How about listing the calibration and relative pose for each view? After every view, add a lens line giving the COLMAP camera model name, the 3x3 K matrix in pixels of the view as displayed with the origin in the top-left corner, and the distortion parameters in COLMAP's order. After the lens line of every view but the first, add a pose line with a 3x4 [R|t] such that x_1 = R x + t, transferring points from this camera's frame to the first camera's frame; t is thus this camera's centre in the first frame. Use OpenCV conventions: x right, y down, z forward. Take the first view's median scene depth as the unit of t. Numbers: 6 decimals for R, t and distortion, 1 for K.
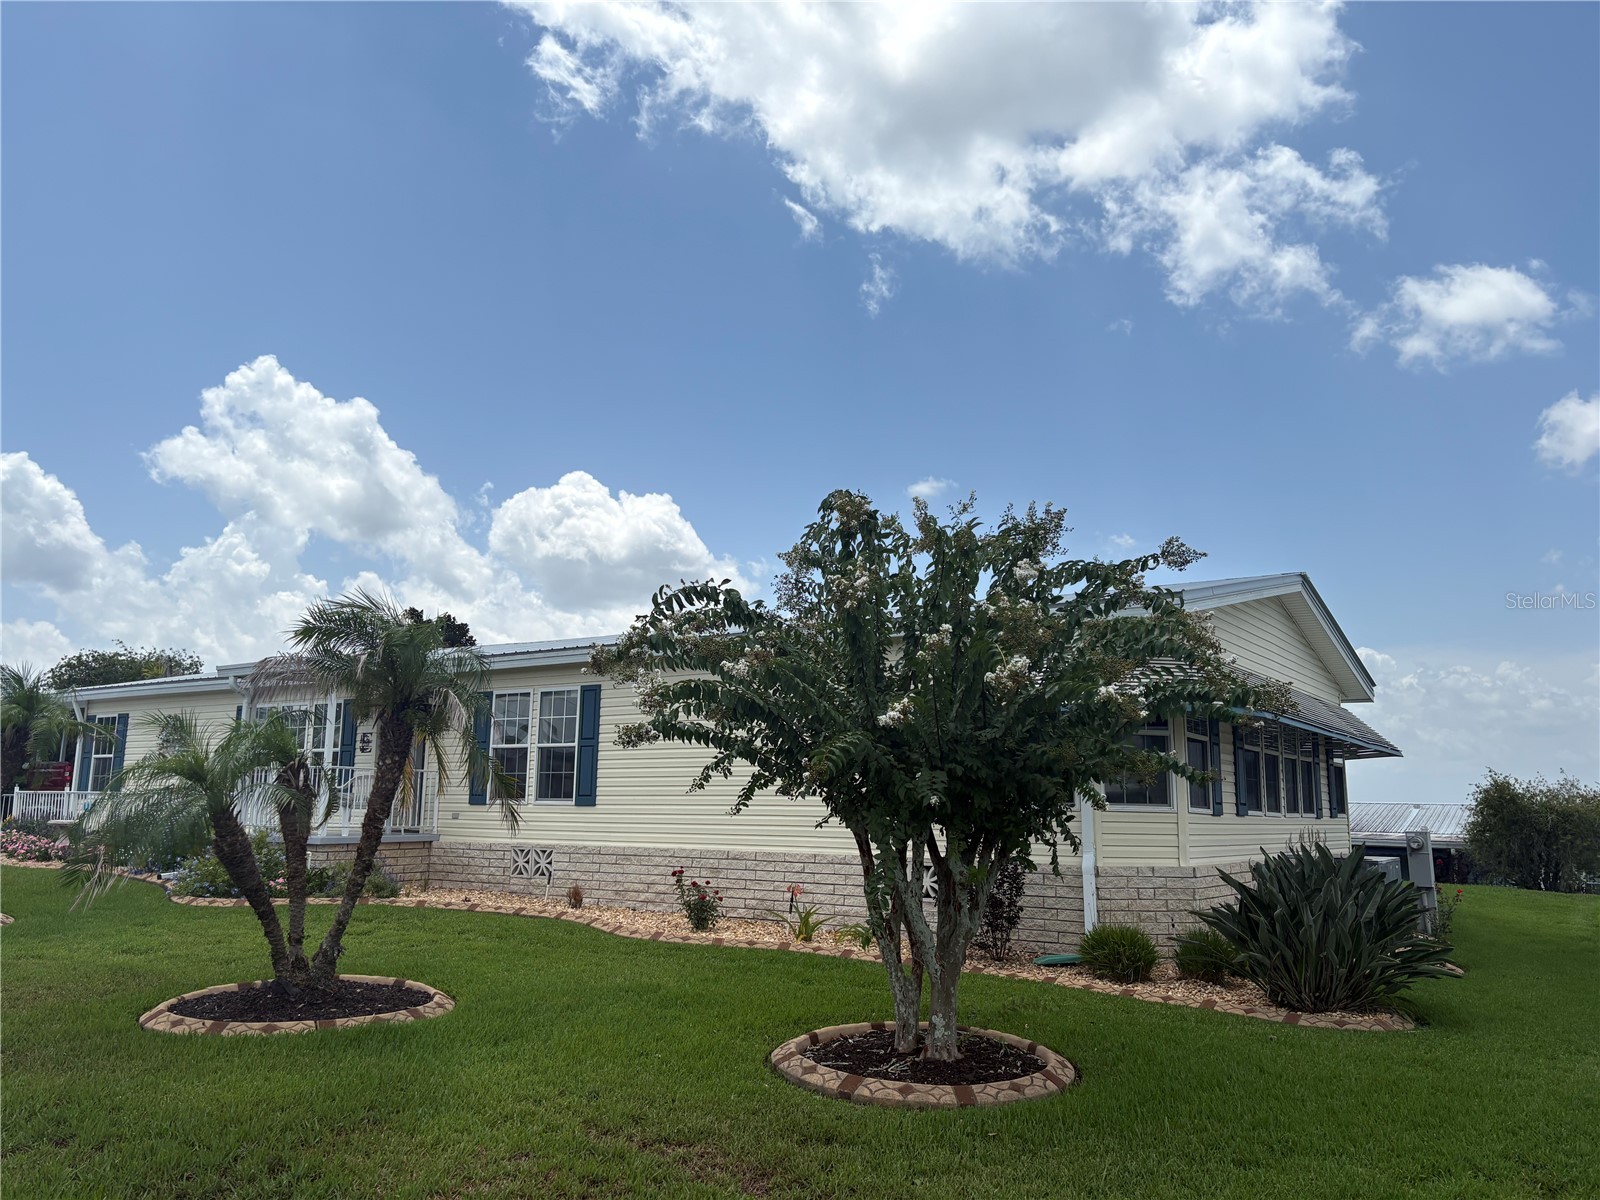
lens RADIAL K [[1202.3, 0, 814.0], [0, 1202.3, 602.2], [0, 0, 1]] dist [0.006926, -0.011164]
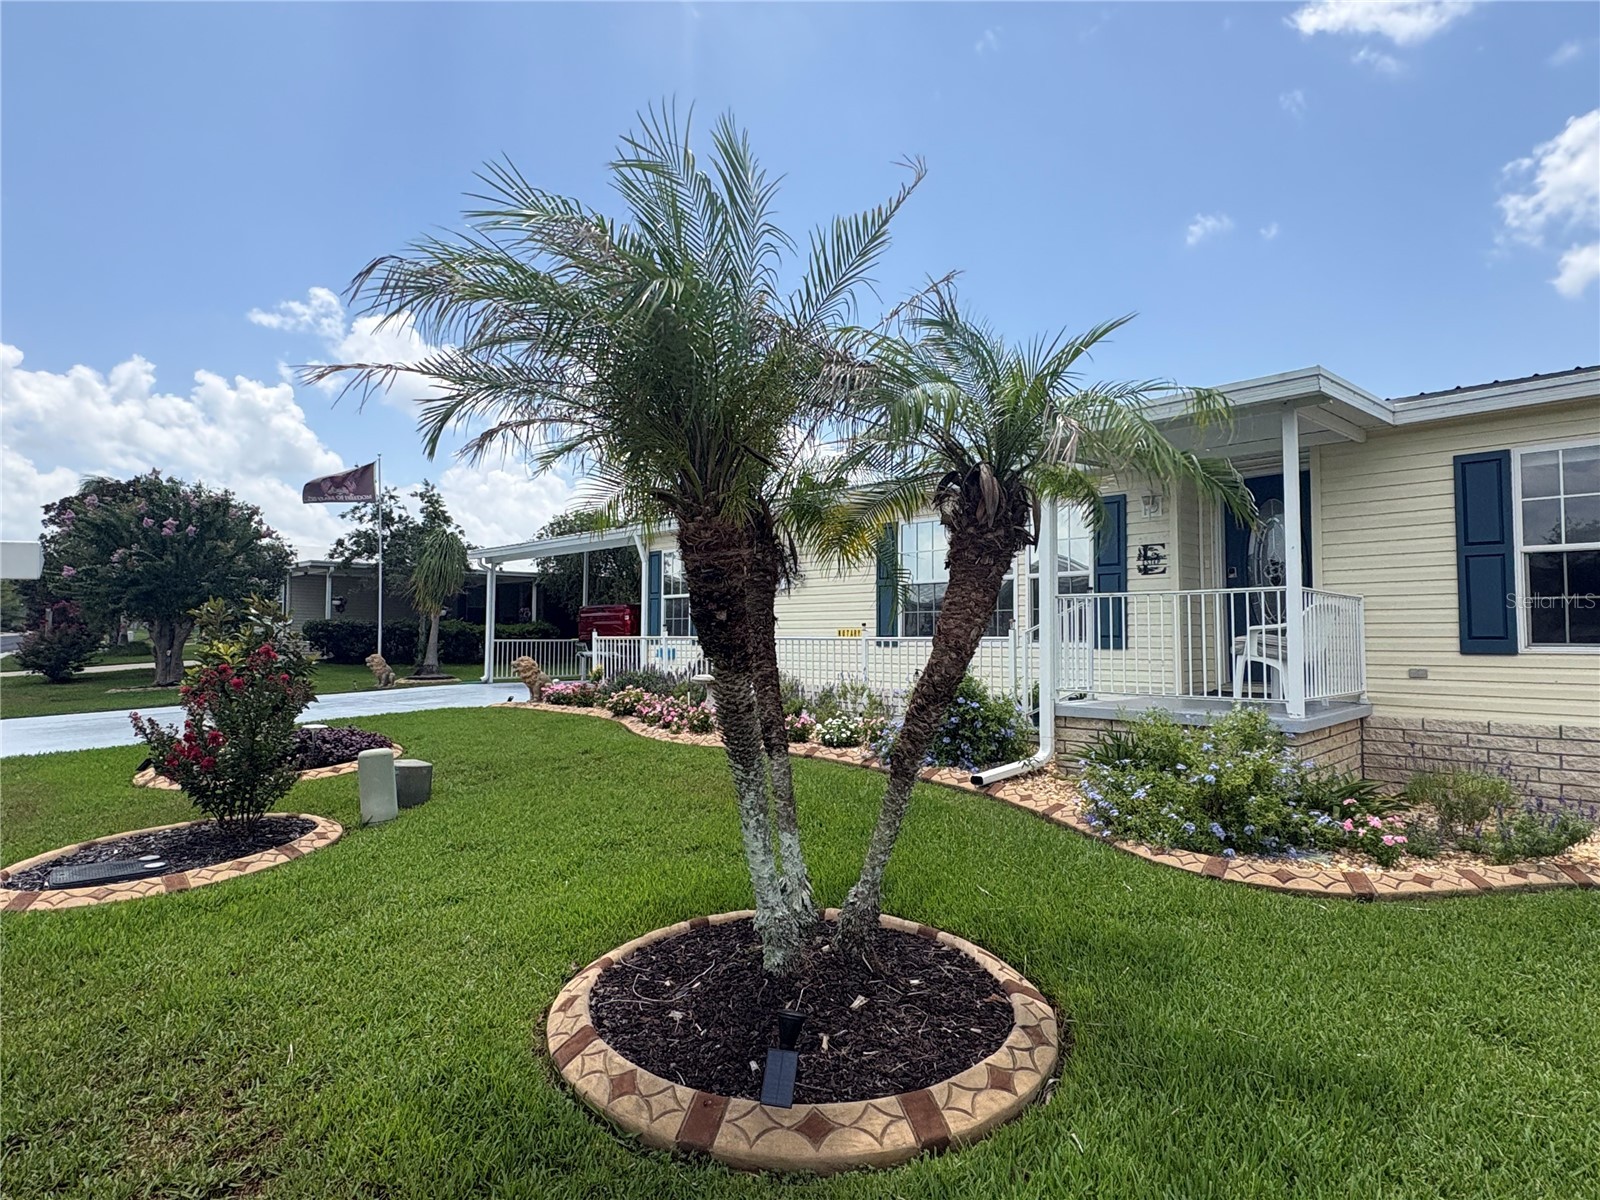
lens RADIAL K [[893.1, 0, 795.3], [0, 893.1, 594.0], [0, 0, 1]] dist [-0.011455, 0.004839]
pose [[0.977383, -0.016817, -0.210806, -0.518035], [0.040047, 0.993515, 0.106417, 0.085868], [0.207649, -0.112452, 0.971718, 0.551080]]
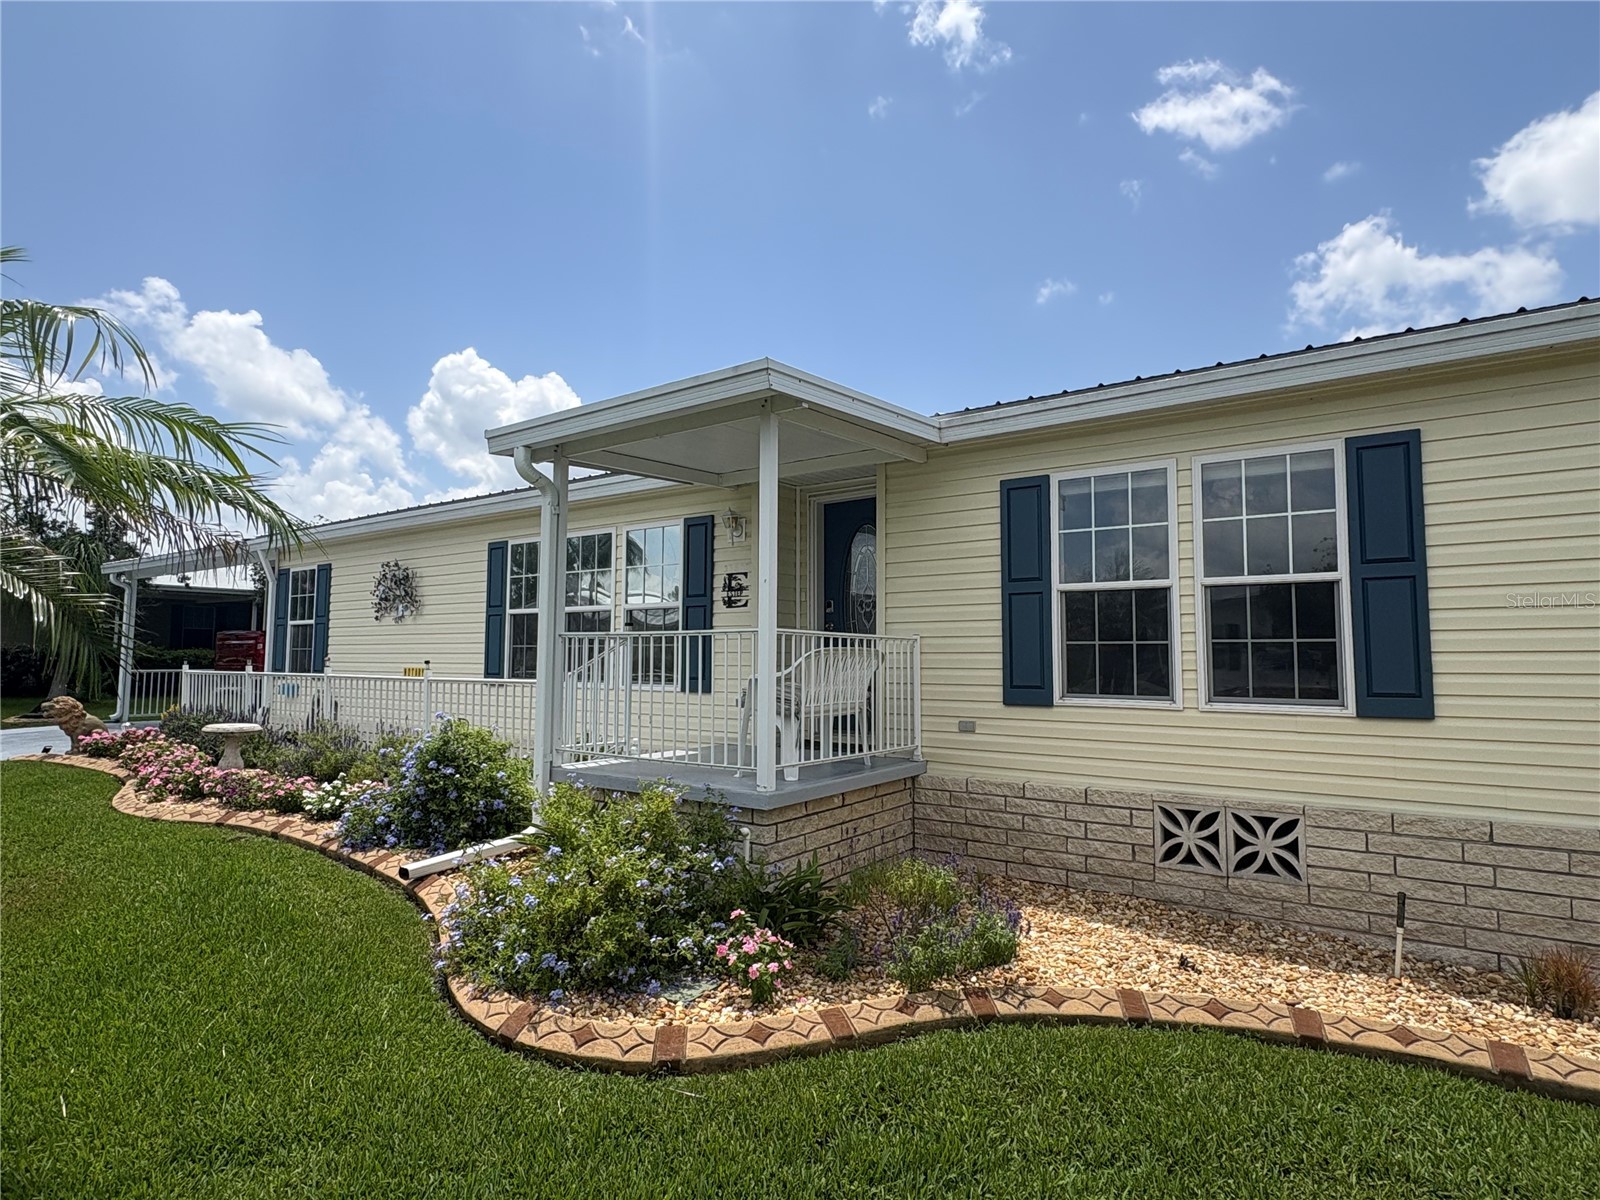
lens RADIAL K [[893.1, 0, 804.2], [0, 893.1, 596.8], [0, 0, 1]] dist [-0.011455, 0.004839]
pose [[0.999272, -0.008507, -0.037199, -0.365523], [0.011918, 0.995644, 0.092471, 0.091346], [0.036250, -0.092847, 0.995020, 0.655216]]
